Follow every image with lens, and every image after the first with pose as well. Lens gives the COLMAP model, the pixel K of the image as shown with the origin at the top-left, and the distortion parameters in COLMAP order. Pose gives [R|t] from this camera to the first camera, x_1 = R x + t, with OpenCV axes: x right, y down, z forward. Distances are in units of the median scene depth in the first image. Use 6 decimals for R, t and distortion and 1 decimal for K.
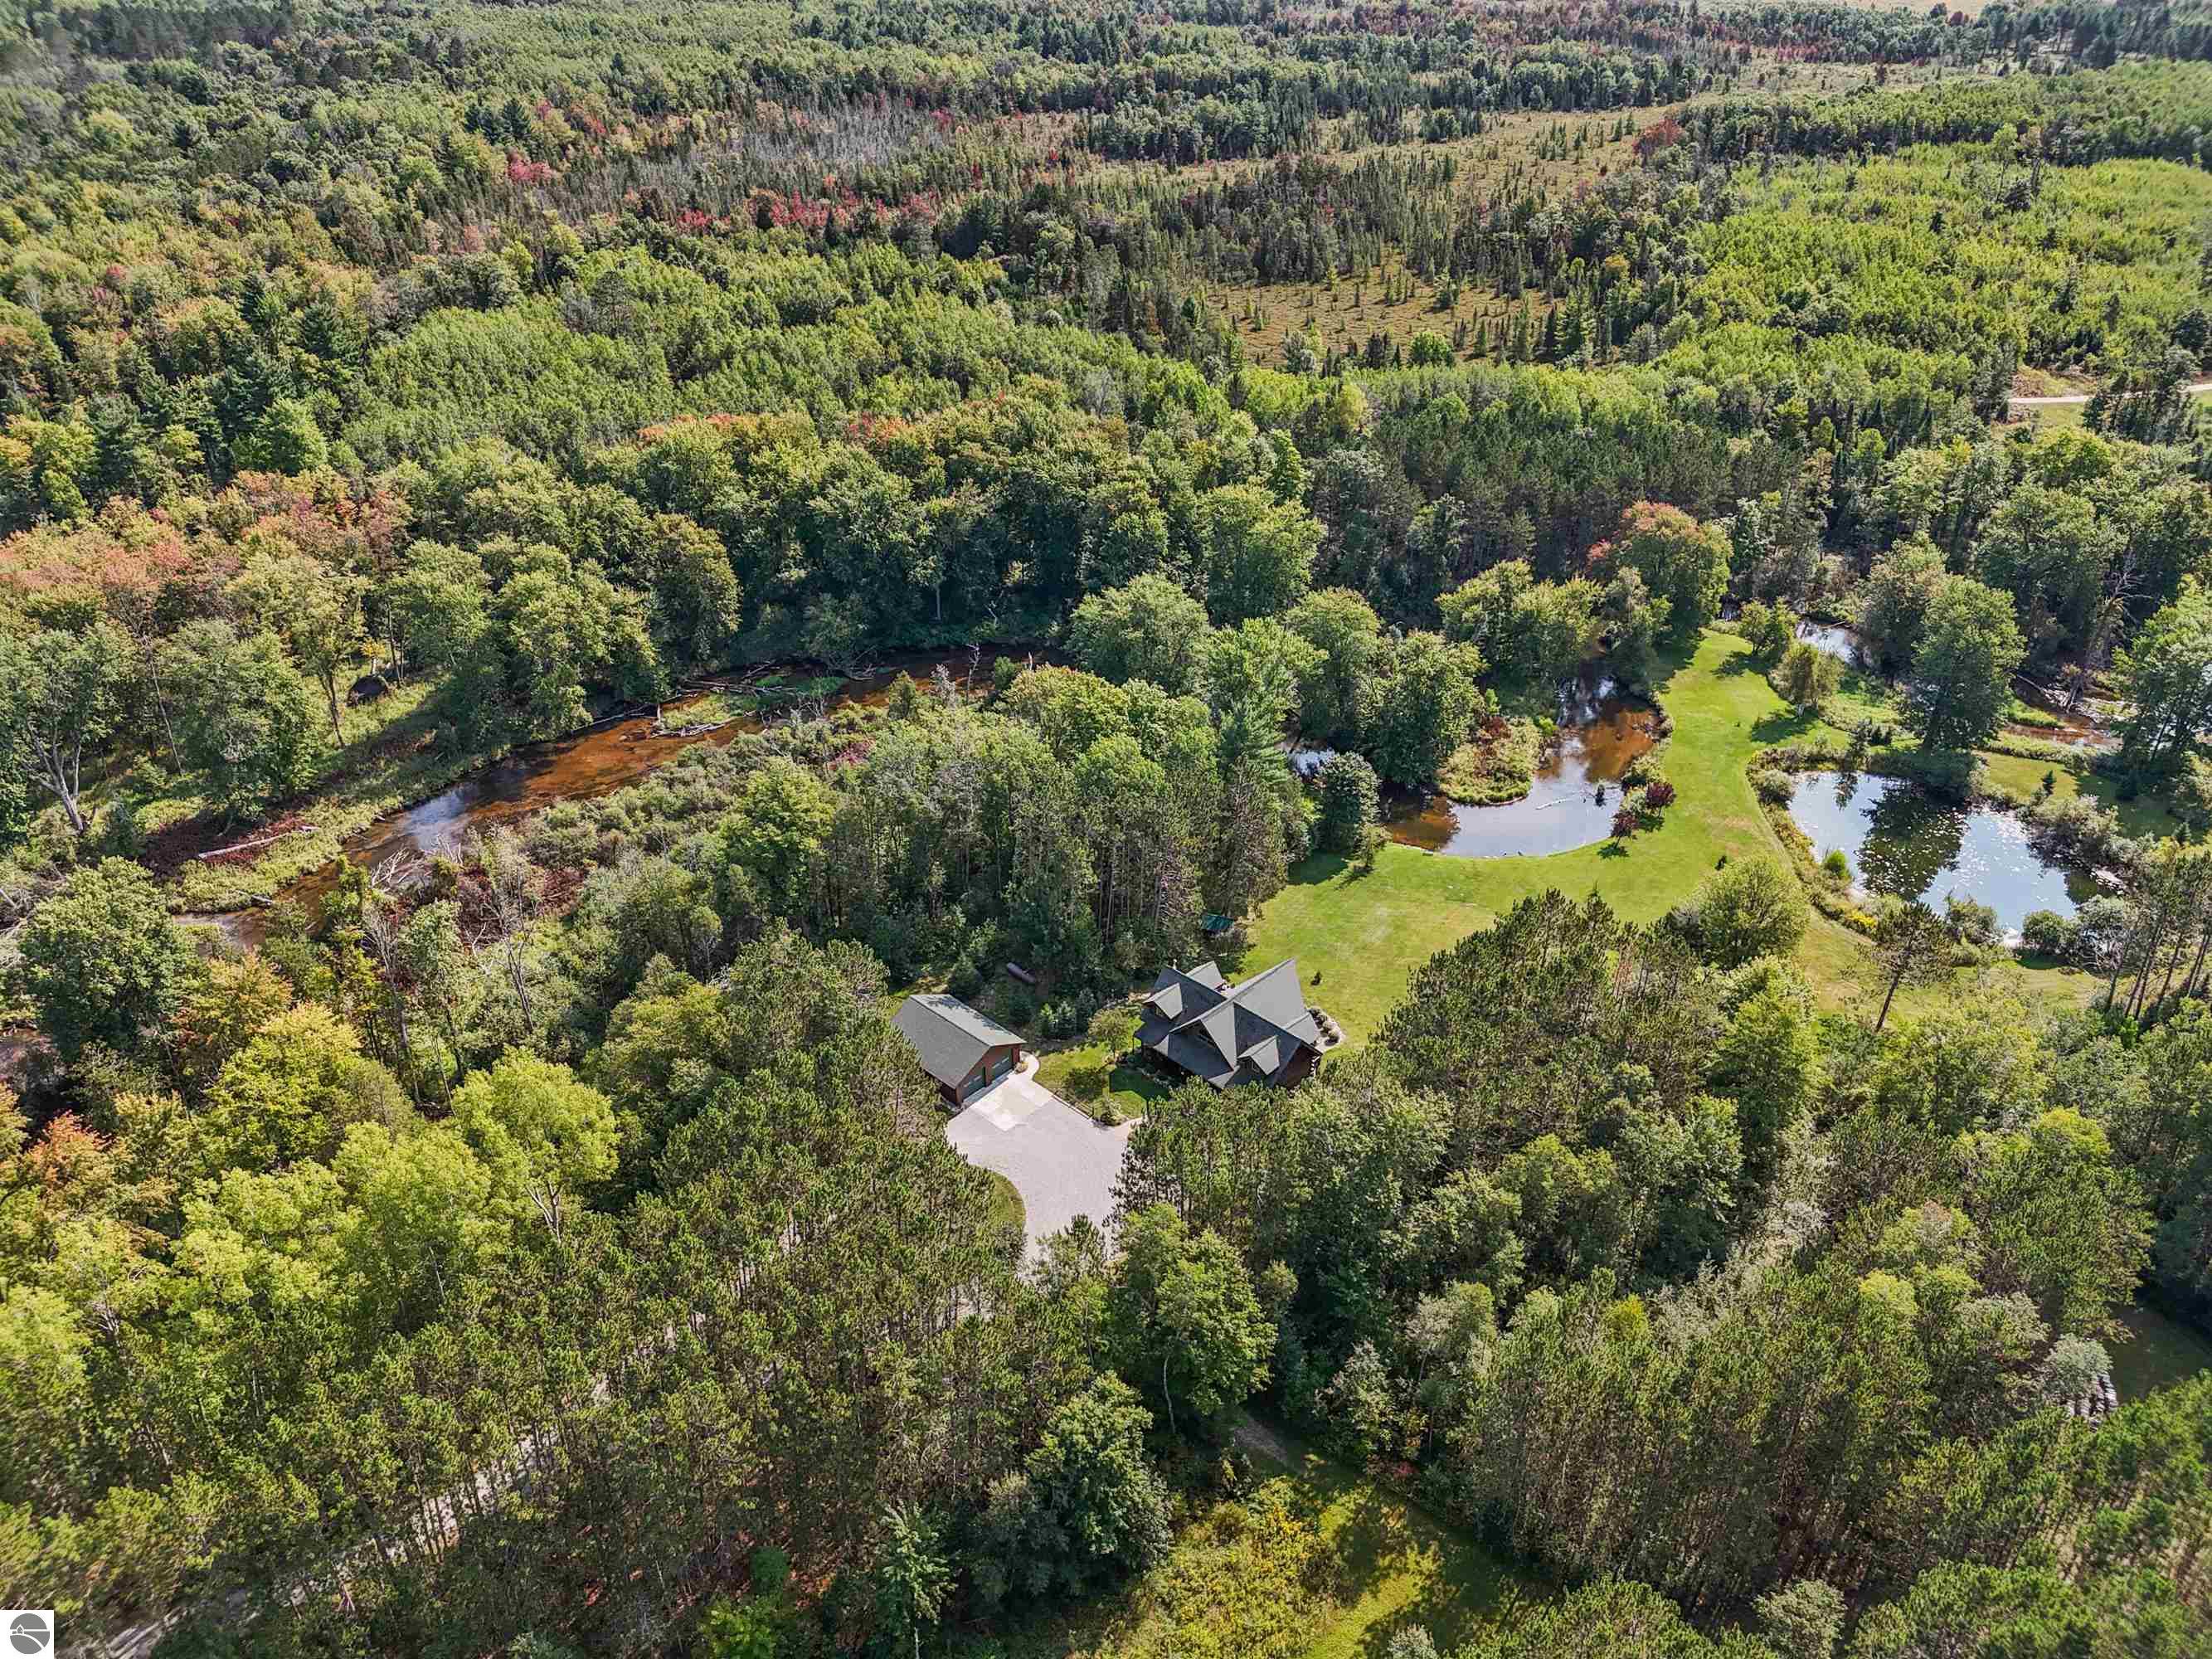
lens RADIAL K [[1605.4, 0, 1114.5], [0, 1605.4, 867.9], [0, 0, 1]] dist [0.042484, -0.003340]
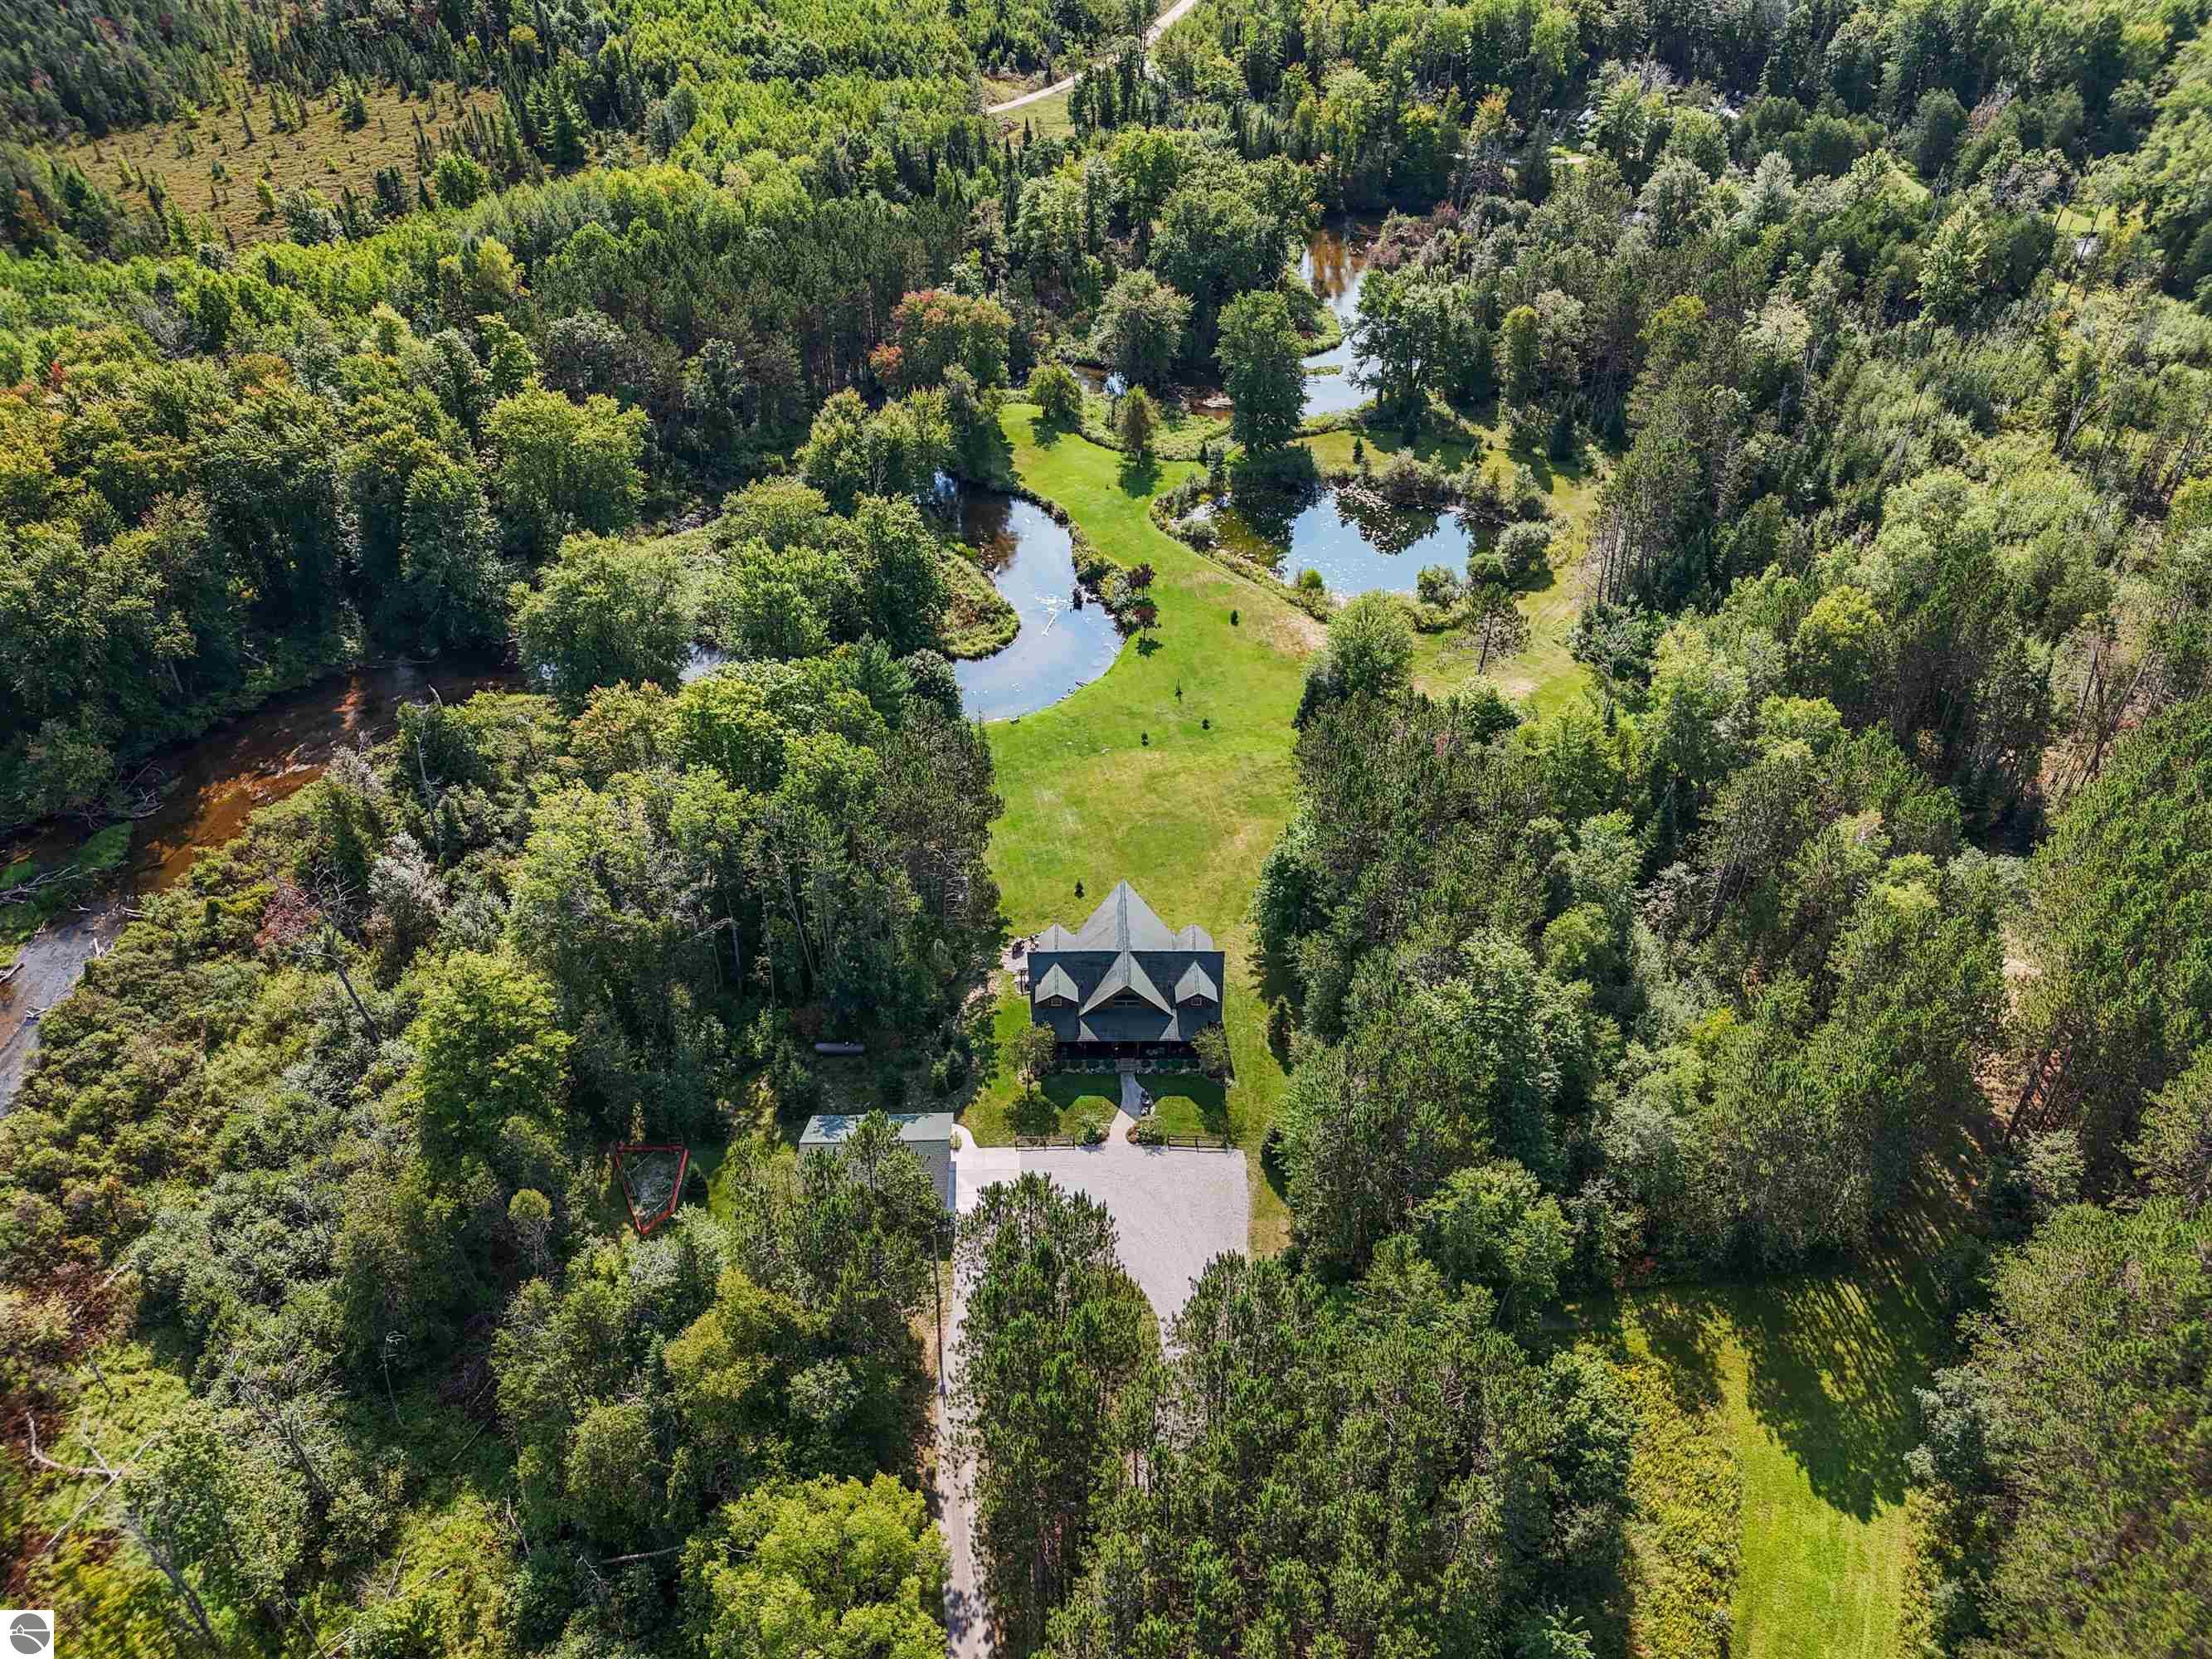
lens RADIAL K [[1605.4, 0, 1114.5], [0, 1605.4, 867.9], [0, 0, 1]] dist [0.042484, -0.003340]
pose [[0.714988, -0.444692, 0.539482, -0.314140], [0.370156, 0.895395, 0.247492, -0.146015], [-0.593107, 0.022739, 0.804802, 0.223162]]
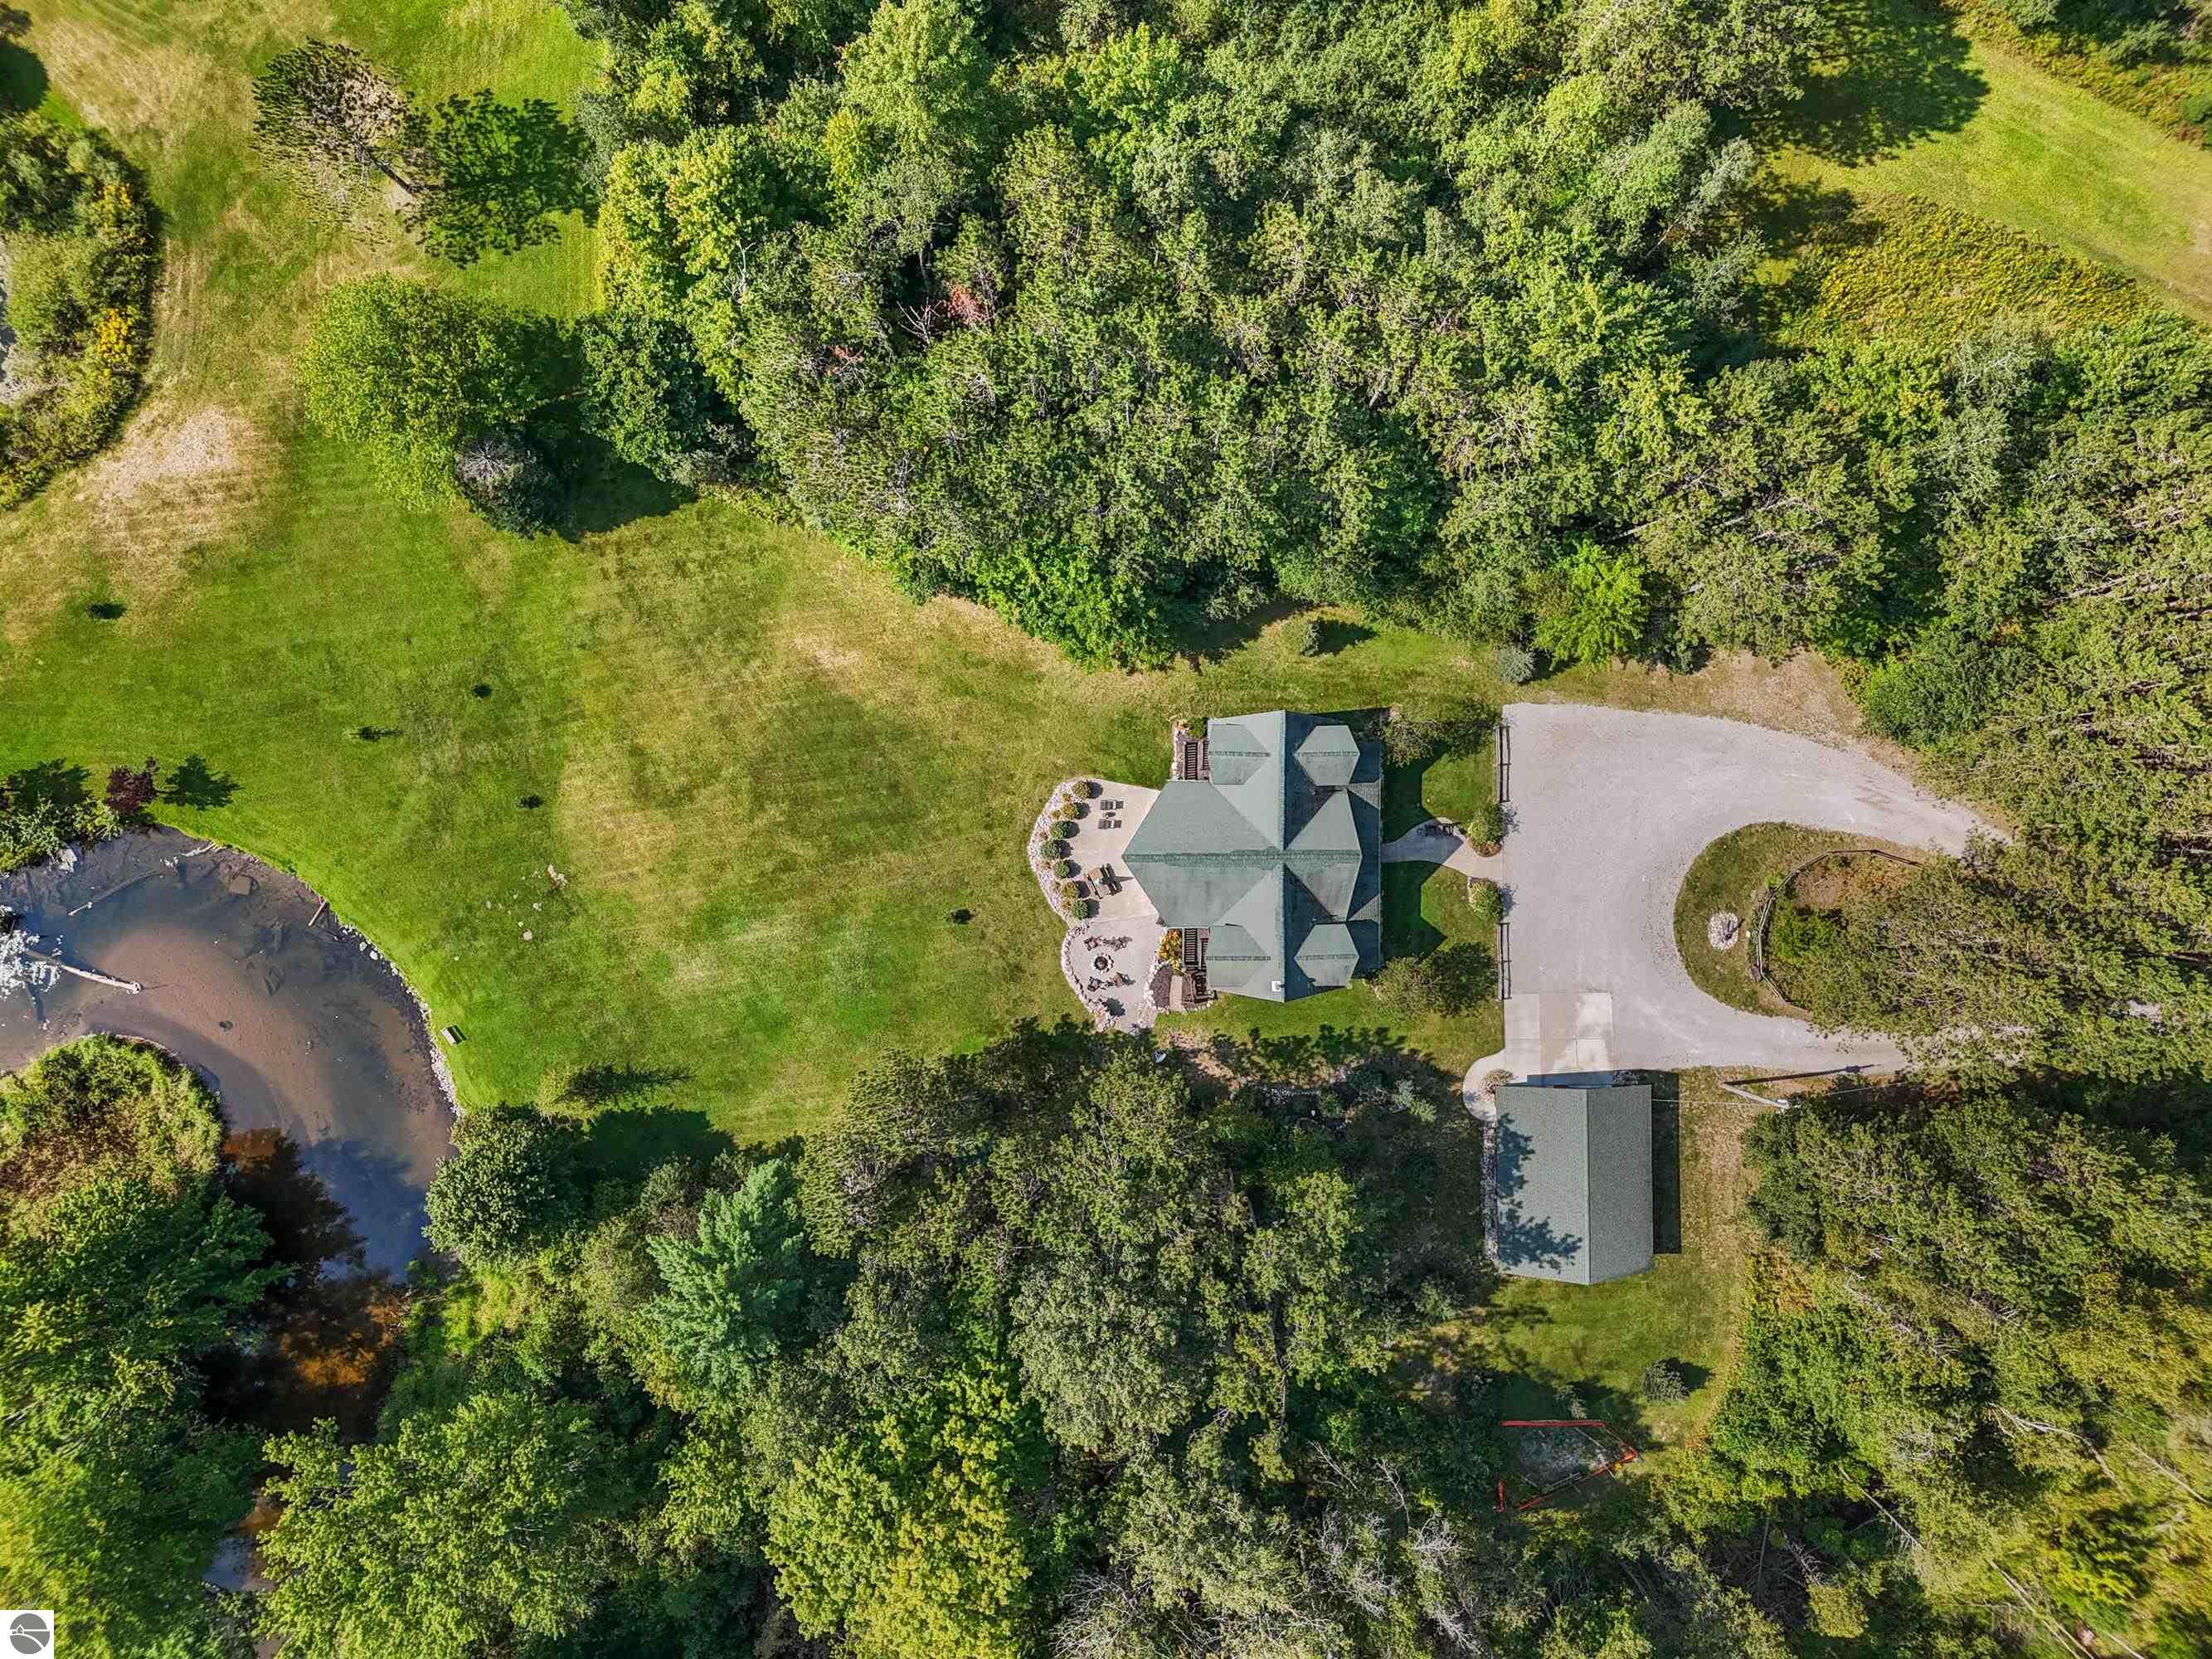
lens RADIAL K [[1605.4, 0, 1114.5], [0, 1605.4, 867.9], [0, 0, 1]] dist [0.042484, -0.003340]
pose [[-0.688422, -0.725075, -0.018493, 0.098958], [0.366050, -0.369331, 0.854167, -0.369307], [-0.626165, 0.581258, 0.519670, 0.577985]]
